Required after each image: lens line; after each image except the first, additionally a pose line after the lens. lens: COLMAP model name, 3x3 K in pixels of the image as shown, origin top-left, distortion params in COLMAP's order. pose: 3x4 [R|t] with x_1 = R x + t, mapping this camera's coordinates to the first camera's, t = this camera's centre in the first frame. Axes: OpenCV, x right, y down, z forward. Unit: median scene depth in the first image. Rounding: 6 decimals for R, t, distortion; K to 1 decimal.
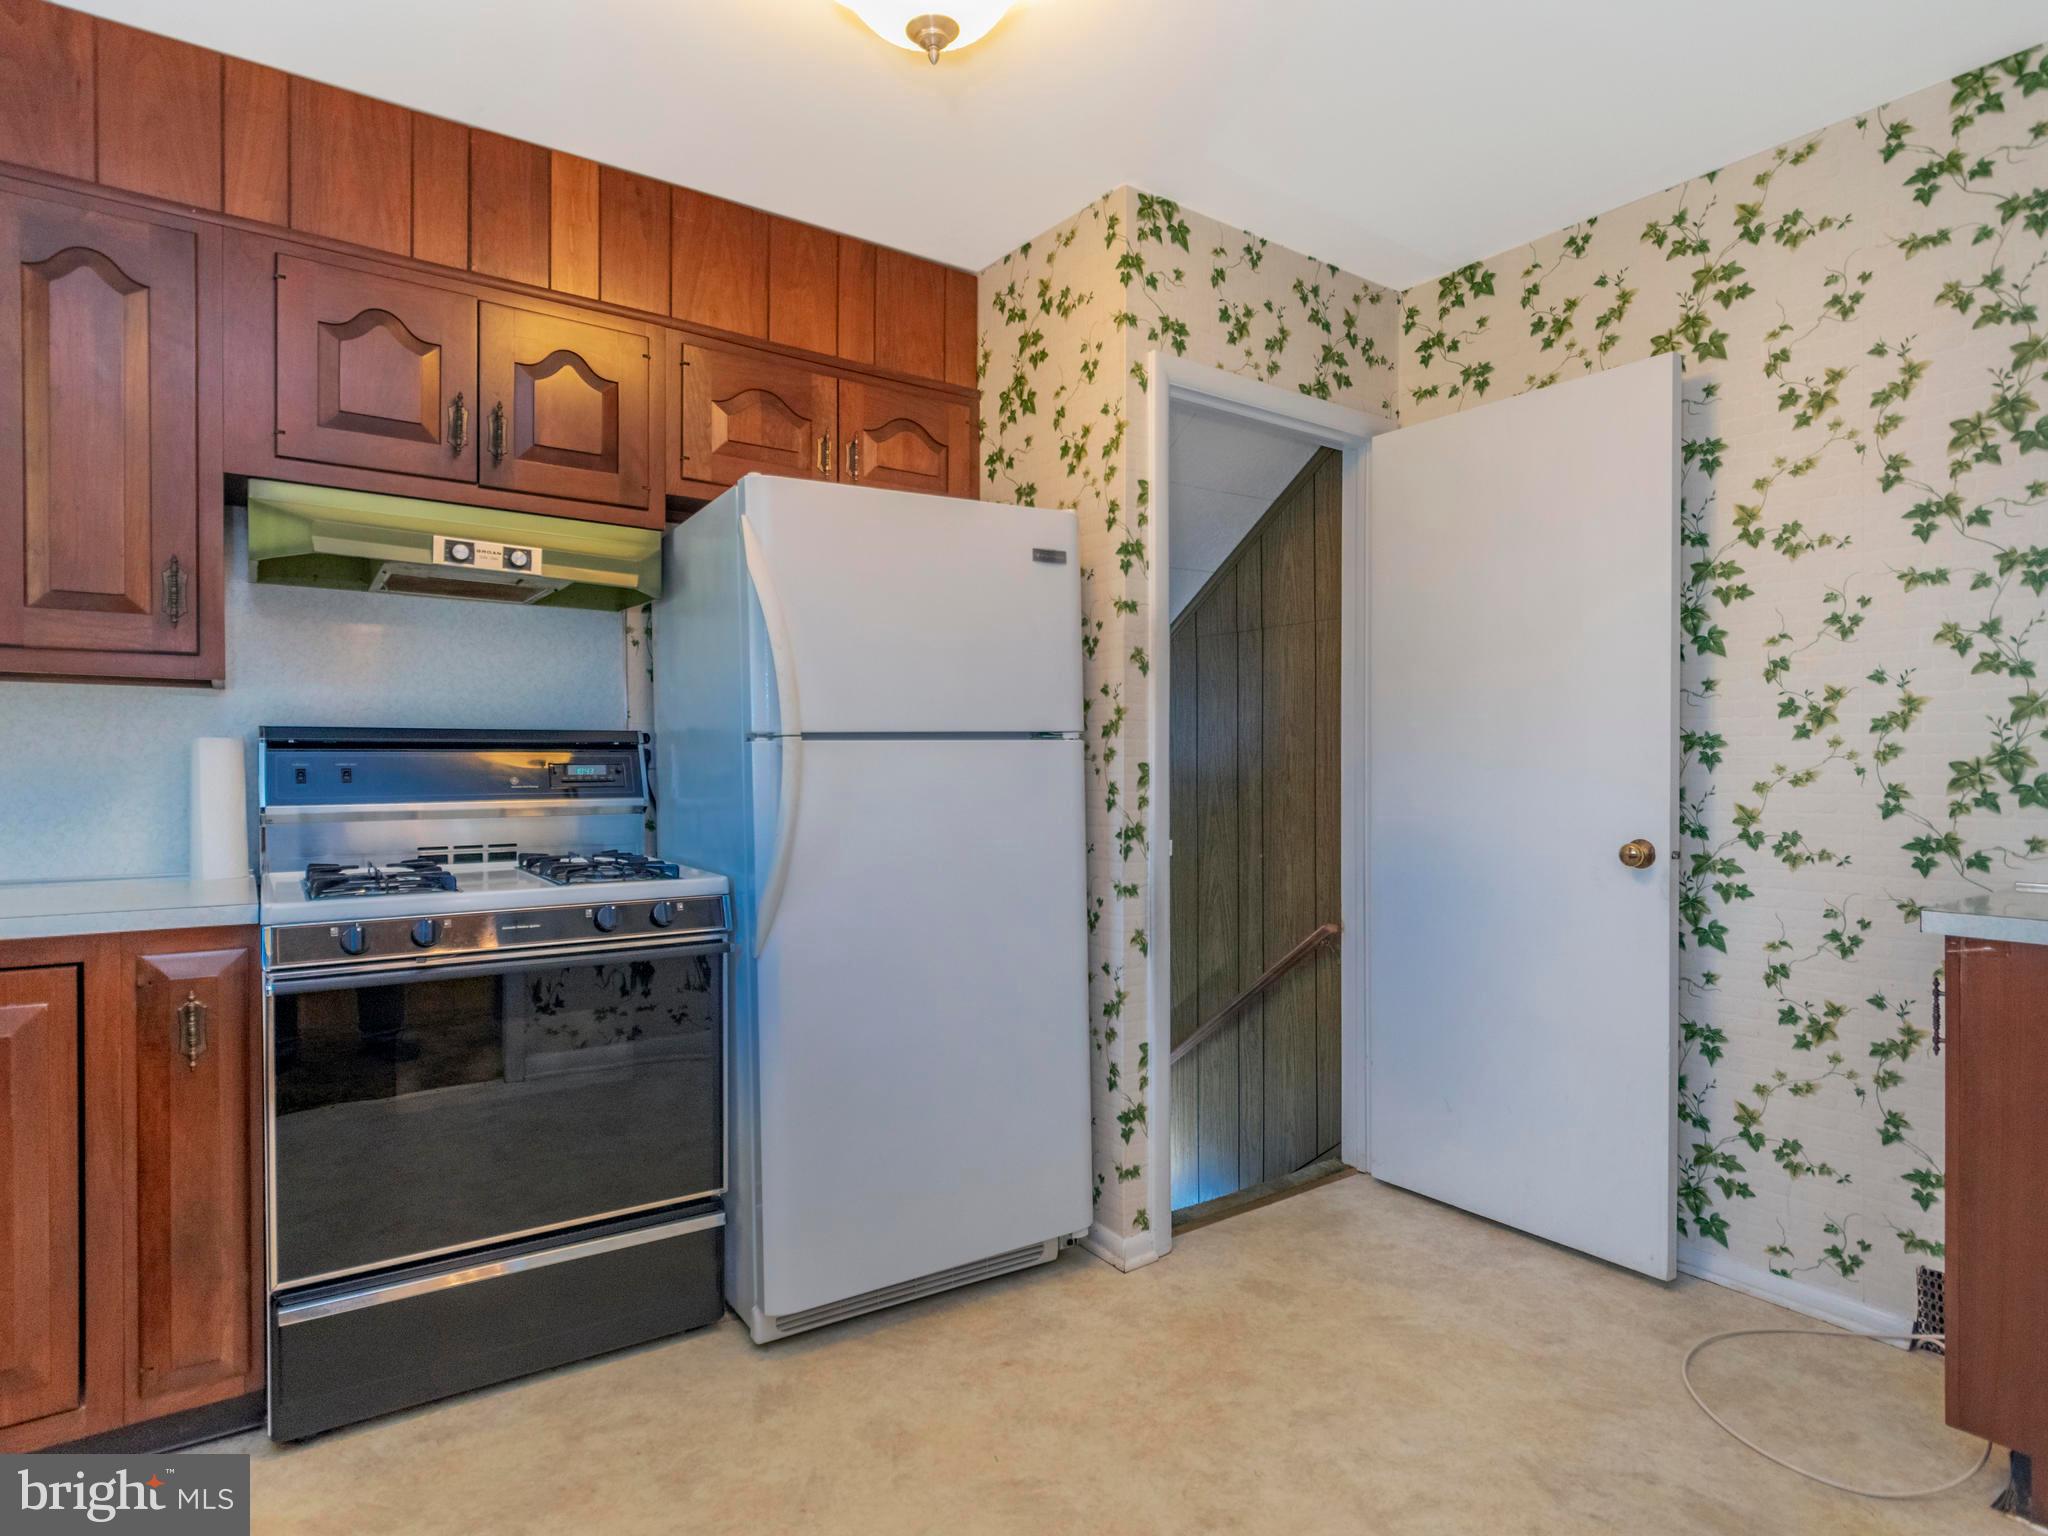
lens RADIAL K [[1109.7, 0, 1024.0], [0, 1109.7, 768.0], [0, 0, 1]] dist [-0.000571, -0.000349]
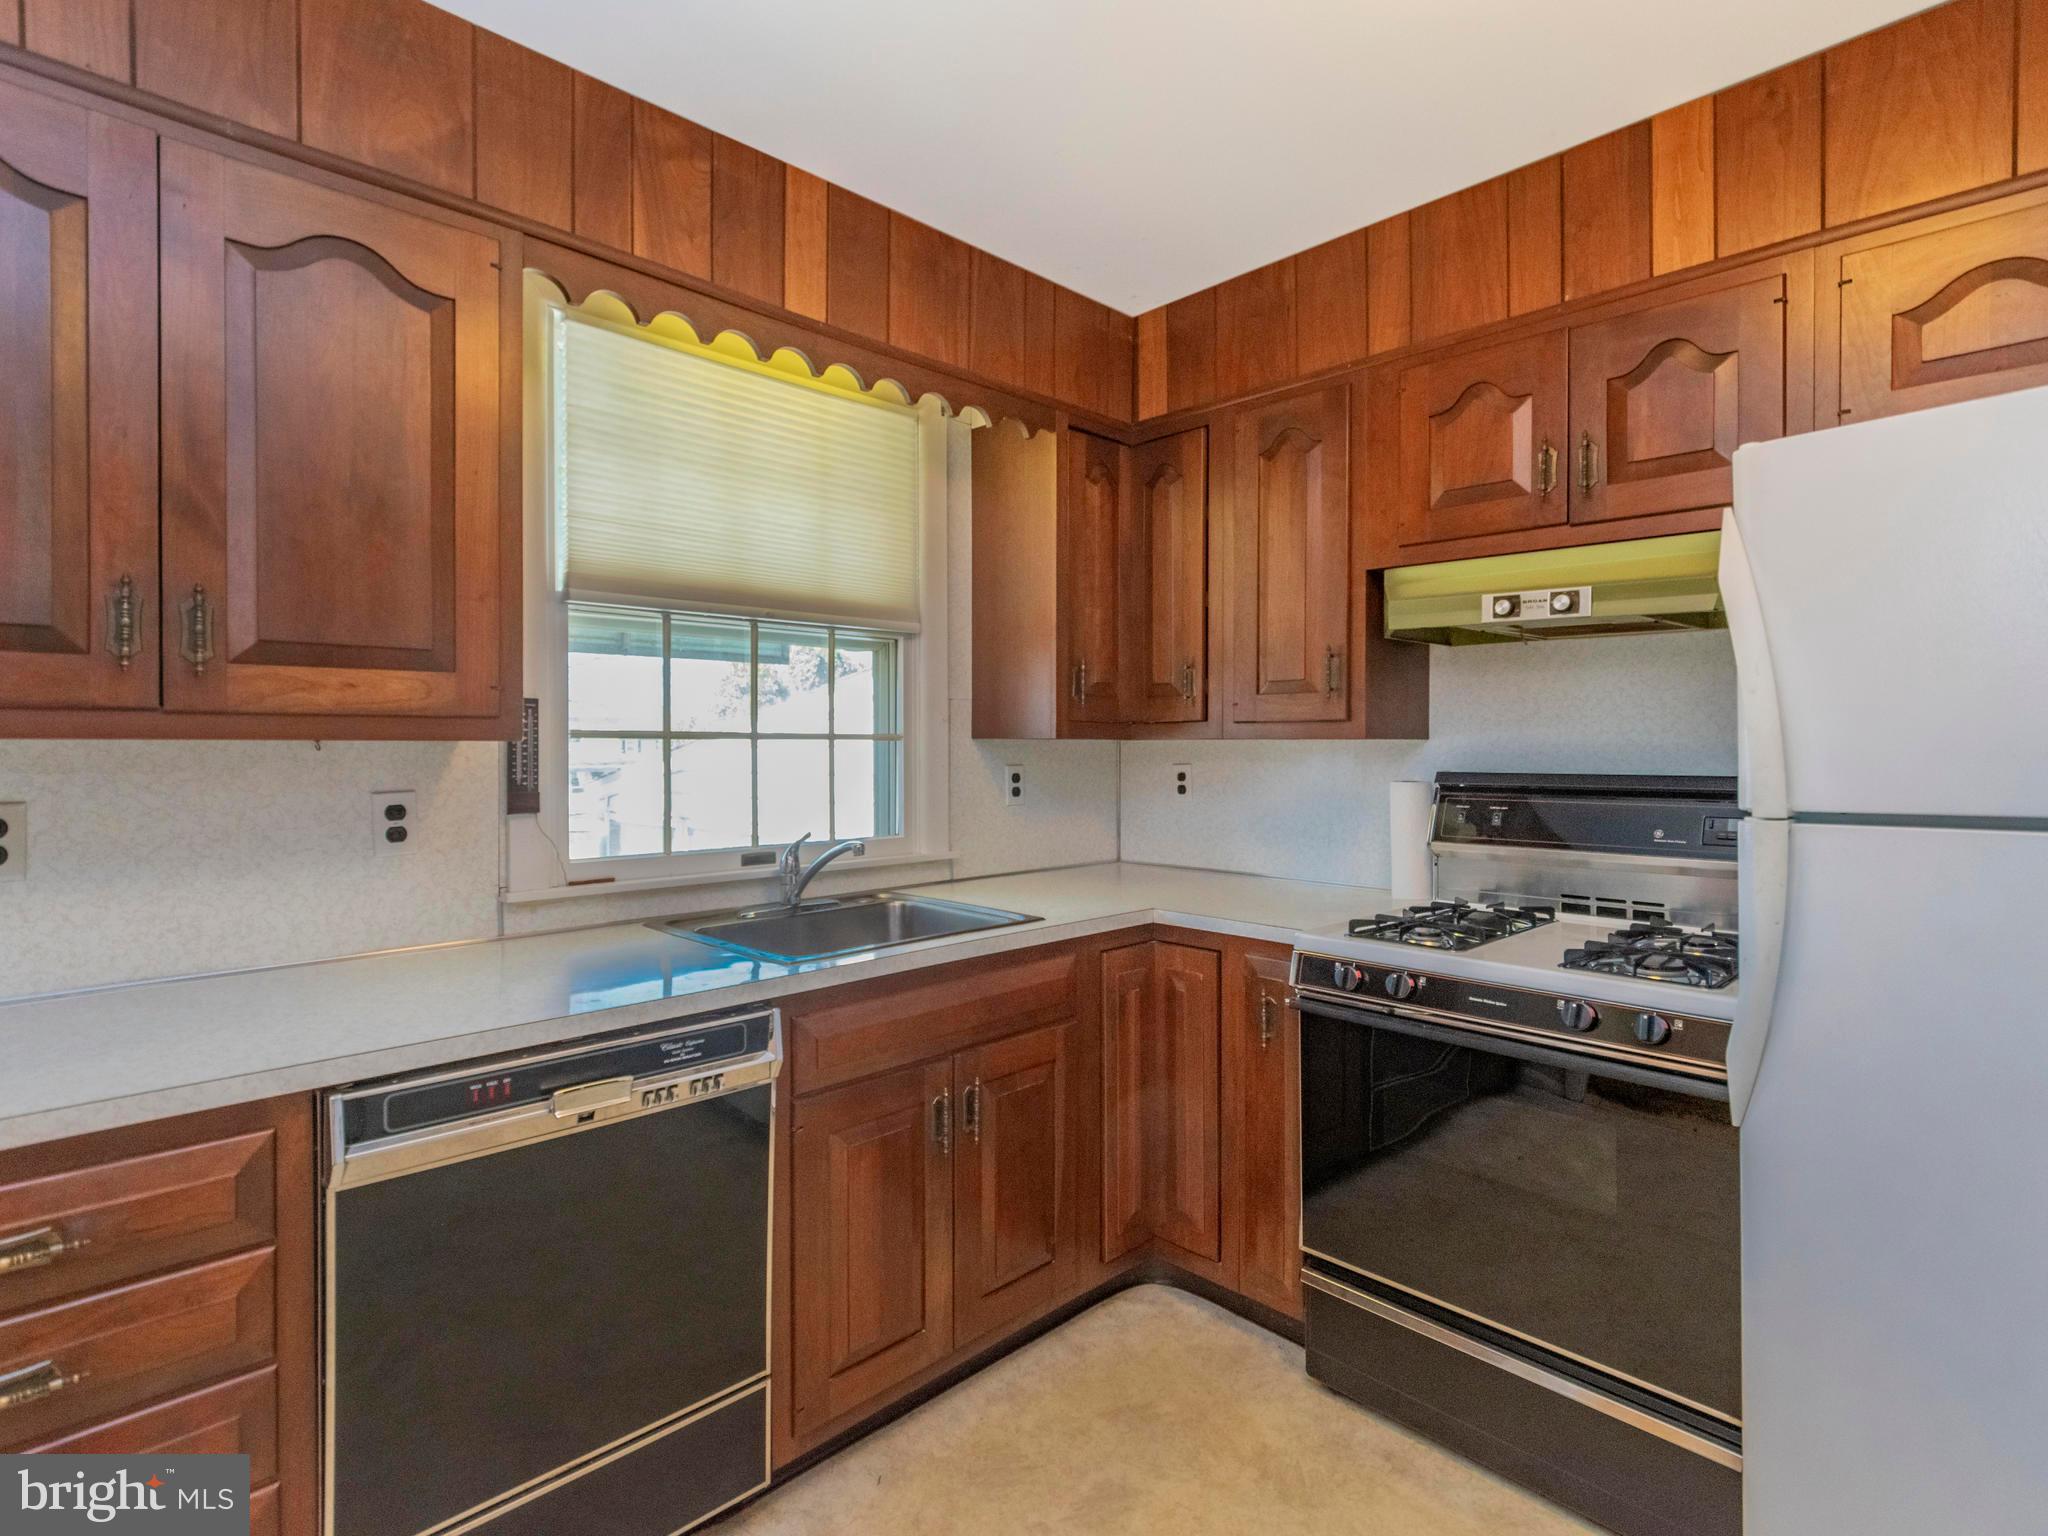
lens RADIAL K [[1023.4, 0, 1025.6], [0, 1023.4, 752.9], [0, 0, 1]] dist [-0.000860, -0.001115]
pose [[0.176781, 0.007449, -0.984222, 0.308916], [-0.002112, 0.999972, 0.007189, -0.069052], [0.984248, 0.000808, 0.176792, 0.412194]]
